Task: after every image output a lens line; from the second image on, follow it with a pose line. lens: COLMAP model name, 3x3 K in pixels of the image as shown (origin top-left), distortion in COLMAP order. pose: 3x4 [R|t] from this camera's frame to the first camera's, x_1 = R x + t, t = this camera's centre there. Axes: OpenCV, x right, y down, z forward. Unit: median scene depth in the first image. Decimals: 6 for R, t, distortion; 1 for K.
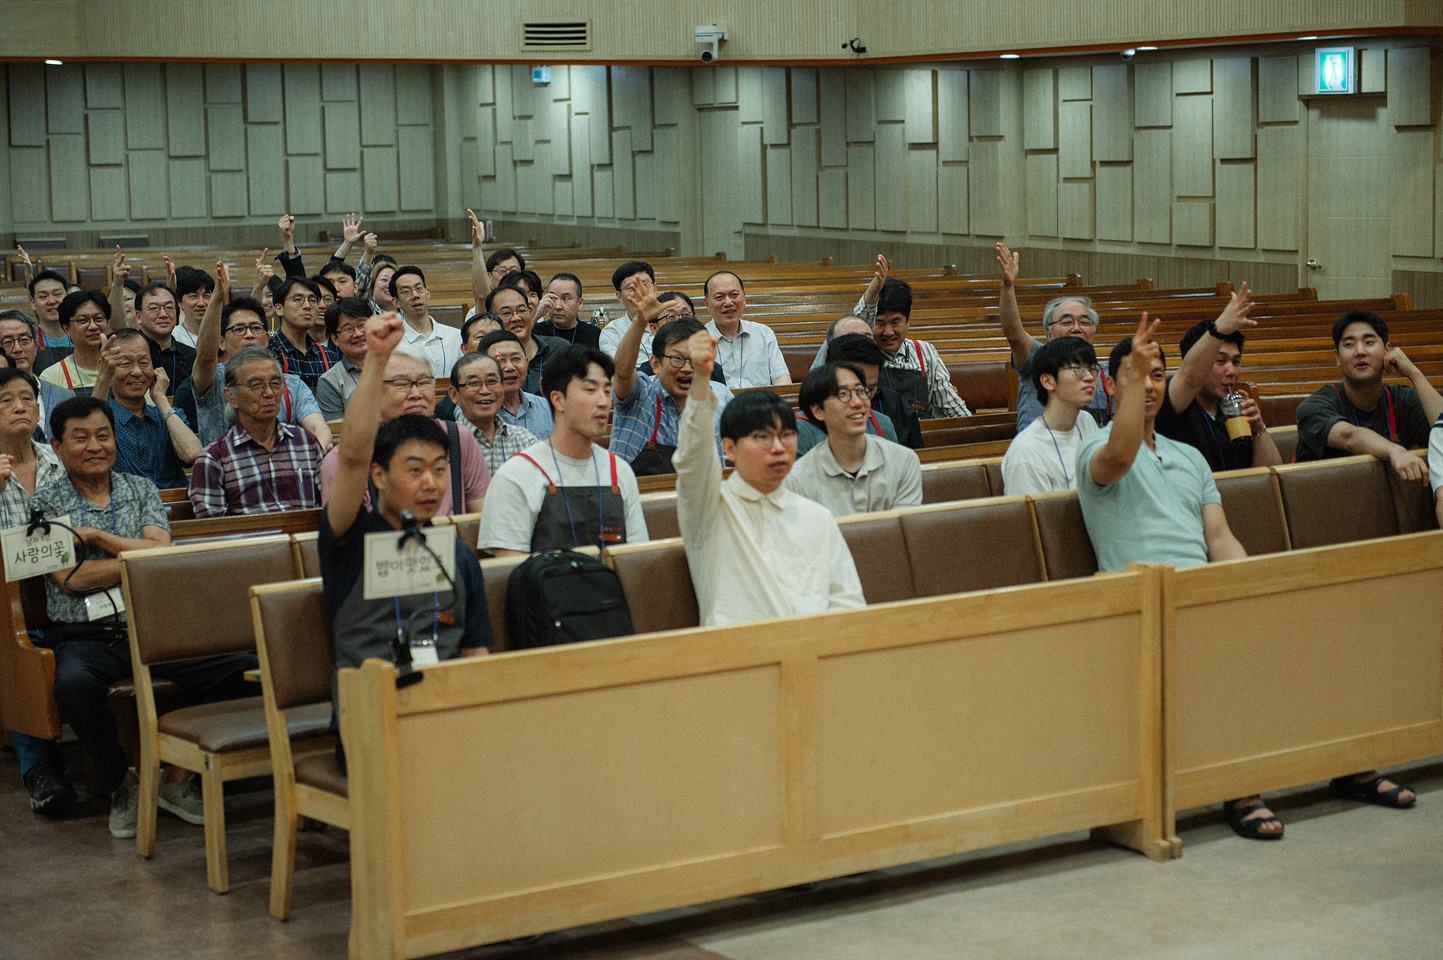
lens RADIAL K [[2734.4, 0, 724.6], [0, 2734.4, 481.5], [0, 0, 1]] dist [-0.011009, 0.000000]
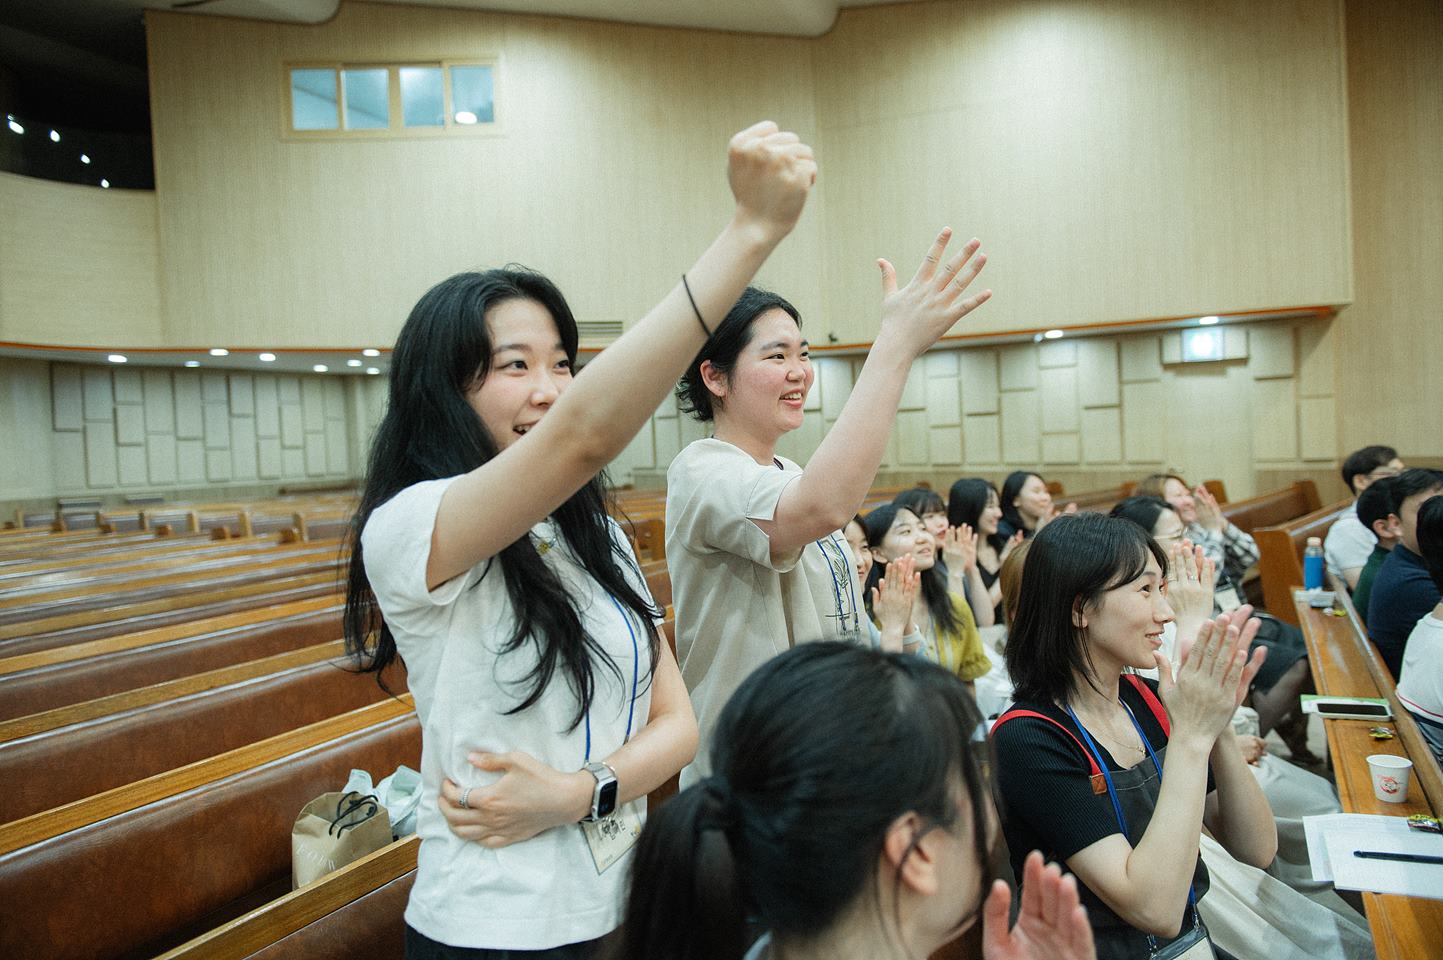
lens RADIAL K [[969.2, 0, 712.9], [0, 969.2, 481.7], [0, 0, 1]] dist [-0.006758, -0.005824]
pose [[0.882415, -0.038546, 0.468890, -0.219625], [0.083866, 0.993563, -0.076153, -0.041880], [-0.462936, 0.106522, 0.879968, 0.504722]]
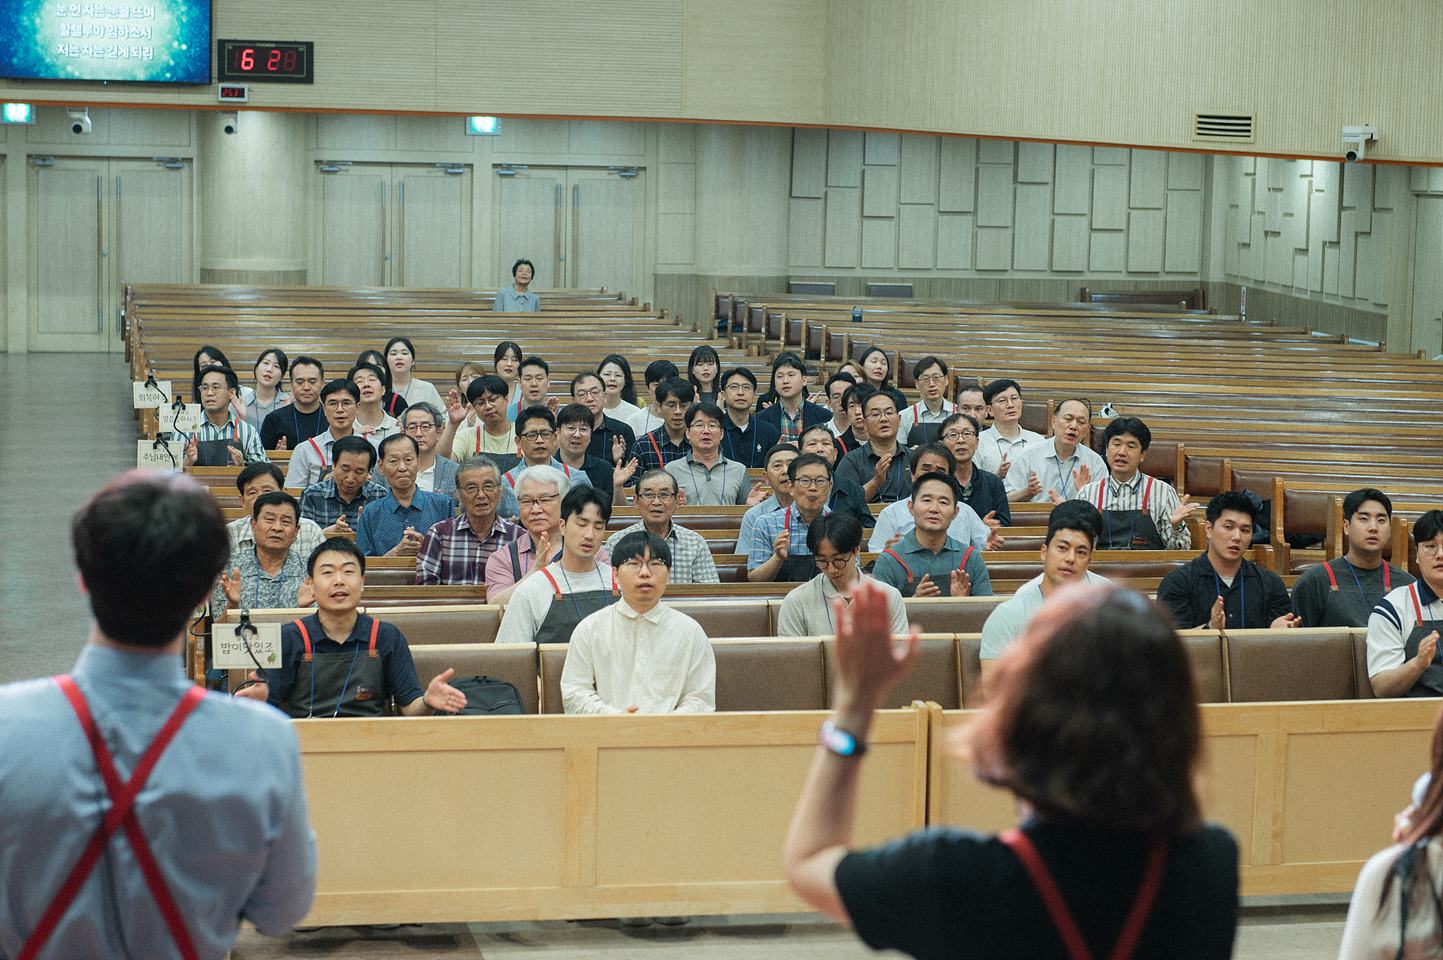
lens RADIAL K [[2886.8, 0, 687.3], [0, 2886.8, 517.1], [0, 0, 1]] dist [0.012718, 0.000000]
pose [[0.920211, 0.086908, -0.381653, 0.166471], [-0.083356, 0.996184, 0.025865, -0.024210], [0.382445, 0.008011, 0.923944, -0.085855]]
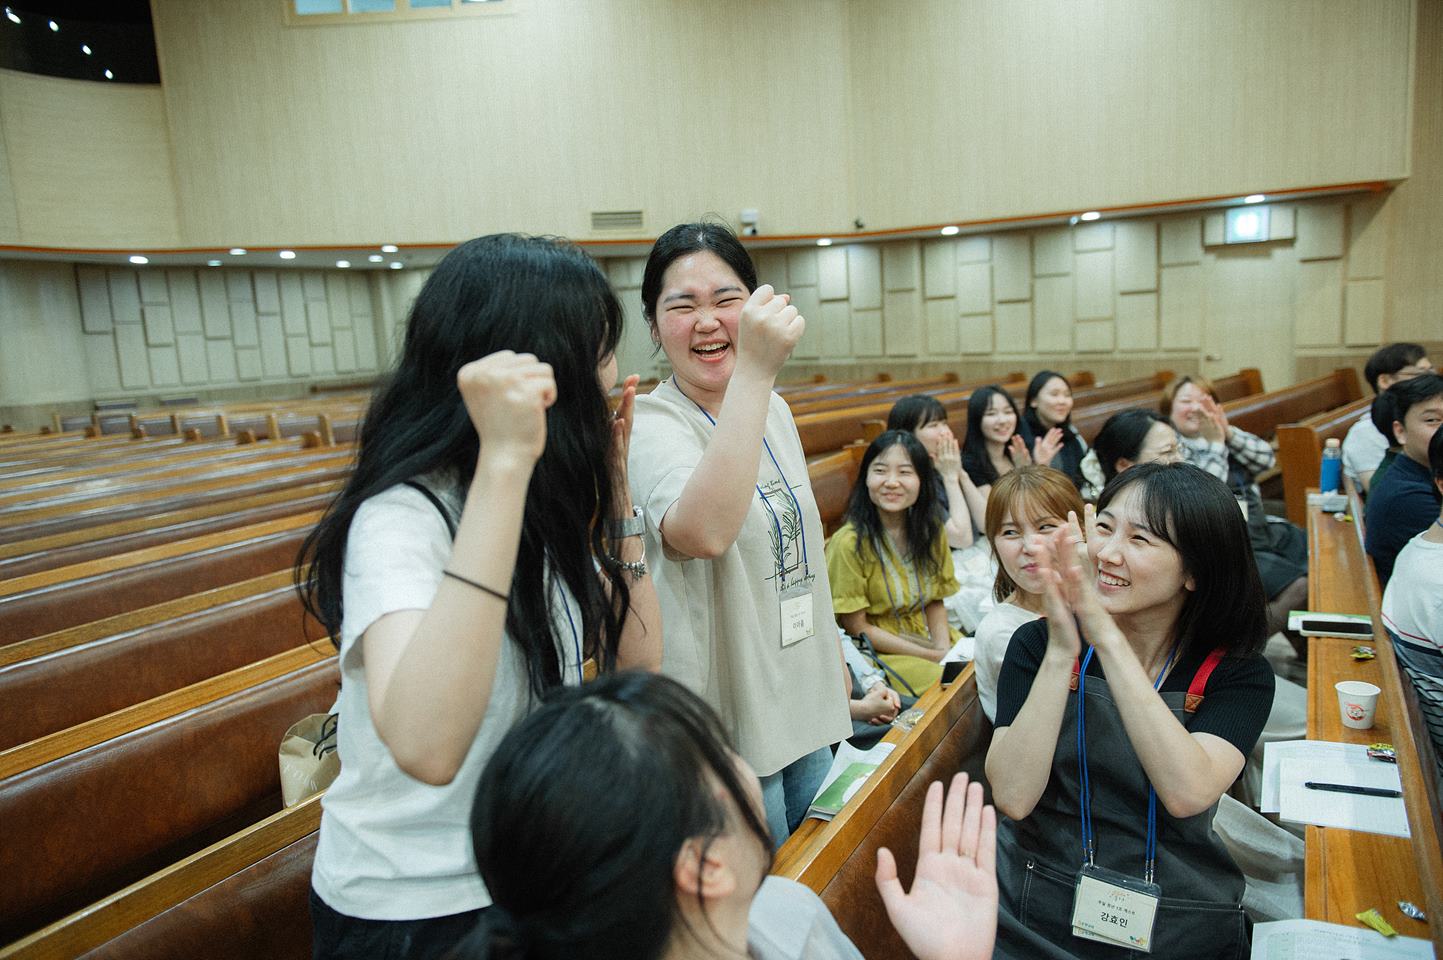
lens RADIAL K [[969.2, 0, 716.9], [0, 969.2, 485.9], [0, 0, 1]] dist [-0.006758, -0.005824]
pose [[0.897556, -0.103508, 0.428577, -0.213187], [0.095076, 0.994621, 0.041102, -0.044867], [-0.430526, 0.003857, 0.902570, 0.502773]]
